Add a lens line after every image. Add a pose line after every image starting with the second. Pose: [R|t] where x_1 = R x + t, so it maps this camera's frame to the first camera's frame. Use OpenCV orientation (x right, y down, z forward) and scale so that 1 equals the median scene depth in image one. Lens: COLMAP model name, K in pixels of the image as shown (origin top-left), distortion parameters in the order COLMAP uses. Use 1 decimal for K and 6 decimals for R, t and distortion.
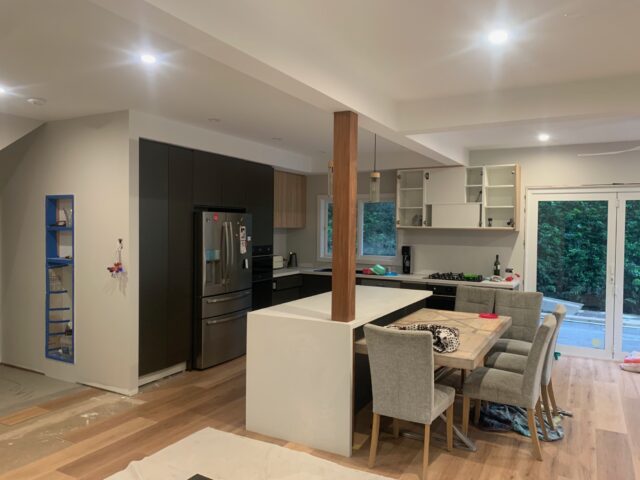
lens RADIAL K [[485.0, 0, 306.0], [0, 485.0, 238.2], [0, 0, 1]] dist [0.063185, -0.003977]
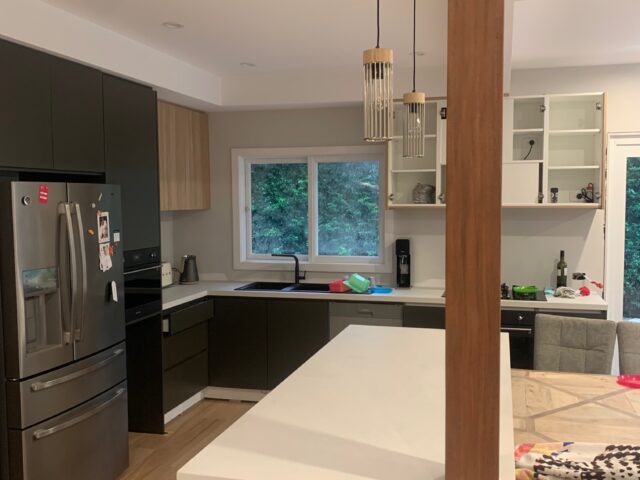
lens RADIAL K [[650.0, 0, 320.0], [0, 650.0, 240.0], [0, 0, 1]] dist [0.126235, -0.311290]
pose [[0.968578, -0.033259, 0.246477, -0.080391], [0.023697, 0.998851, 0.041660, -0.018043], [-0.247579, -0.034510, 0.968253, 0.318557]]
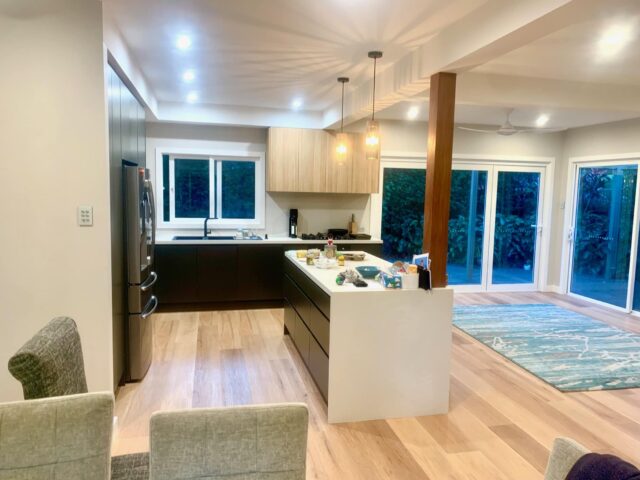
lens RADIAL K [[495.6, 0, 320.0], [0, 495.6, 240.0], [0, 0, 1]] dist [0.075016, -0.057848]
pose [[0.737051, -0.062233, 0.672966, -0.436371], [0.003165, 0.996058, 0.088645, -0.009339], [-0.675830, -0.063206, 0.734343, 0.225241]]
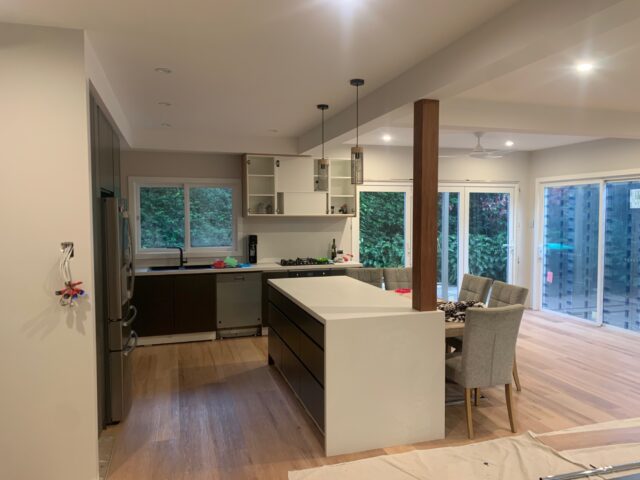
lens RADIAL K [[495.6, 0, 320.0], [0, 495.6, 240.0], [0, 0, 1]] dist [0.075016, -0.057848]
pose [[0.684715, -0.052707, 0.726903, -0.454096], [0.029885, 0.998573, 0.044255, -0.014531], [-0.728198, -0.008579, 0.685313, 0.253136]]
